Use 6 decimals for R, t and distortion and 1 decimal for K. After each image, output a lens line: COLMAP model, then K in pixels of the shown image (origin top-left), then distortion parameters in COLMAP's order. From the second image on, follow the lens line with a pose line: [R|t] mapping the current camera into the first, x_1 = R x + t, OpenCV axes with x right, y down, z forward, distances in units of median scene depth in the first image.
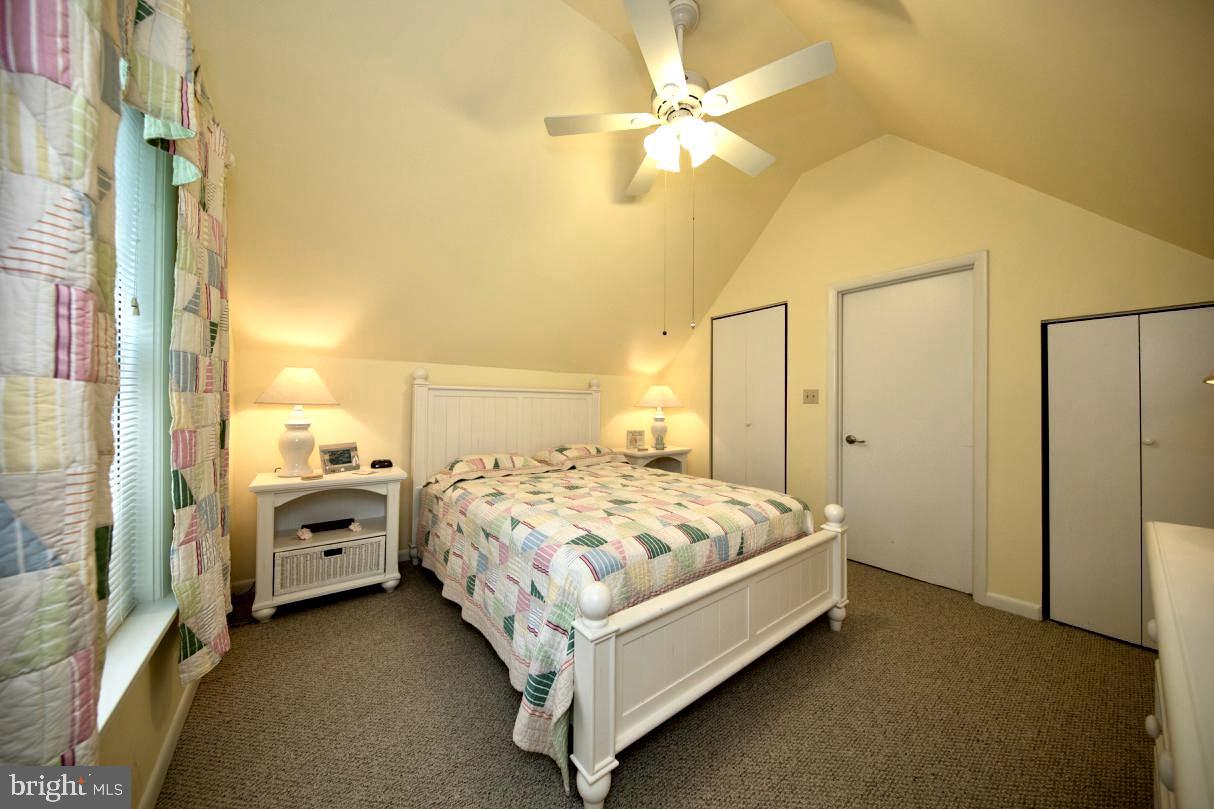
lens RADIAL K [[393.9, 0, 606.3], [0, 393.9, 400.6], [0, 0, 1]] dist [-0.011408, 0.000023]
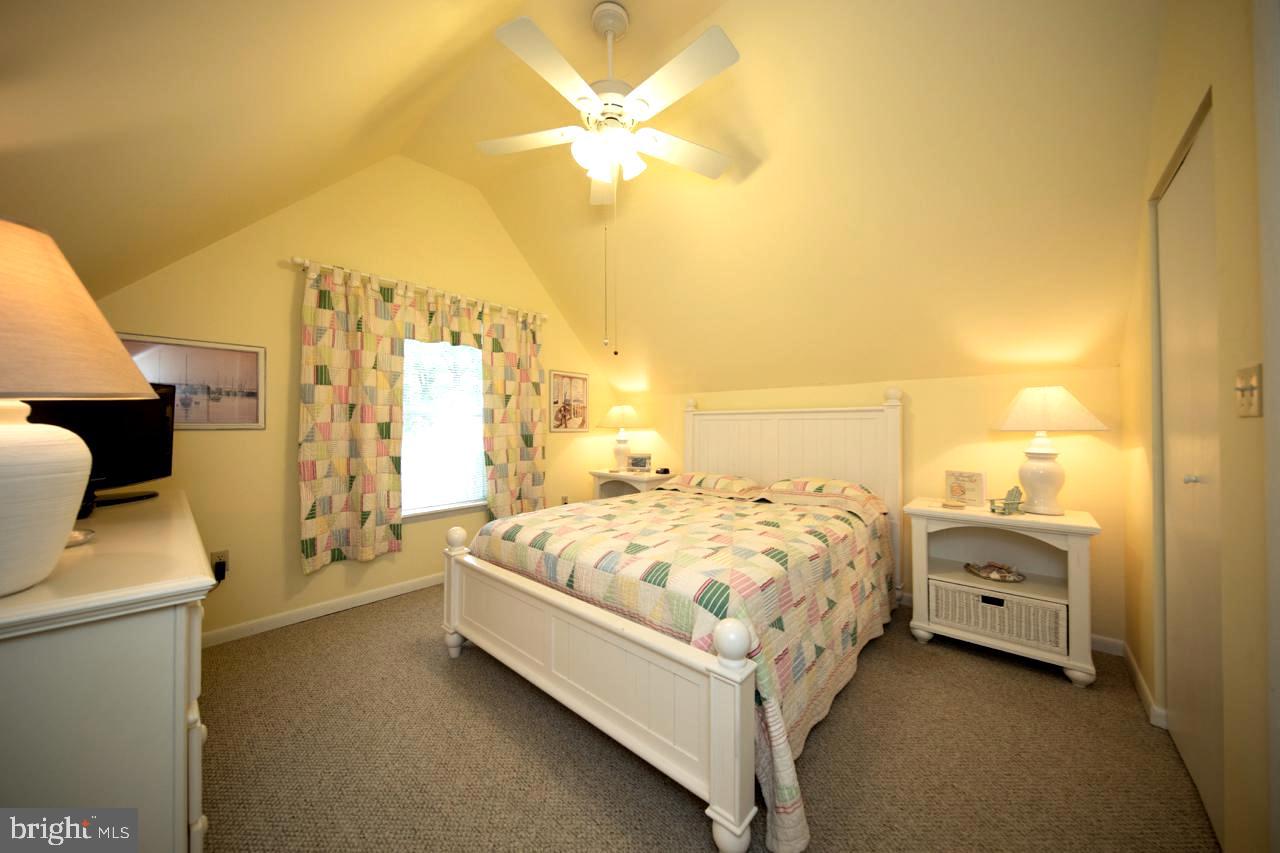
lens RADIAL K [[434.2, 0, 641.2], [0, 434.2, 427.7], [0, 0, 1]] dist [-0.015225, -0.000377]
pose [[0.196860, -0.005488, -0.980416, 0.573089], [0.009867, 0.999945, -0.003617, 0.009288], [0.980382, -0.008962, 0.196903, 0.402932]]
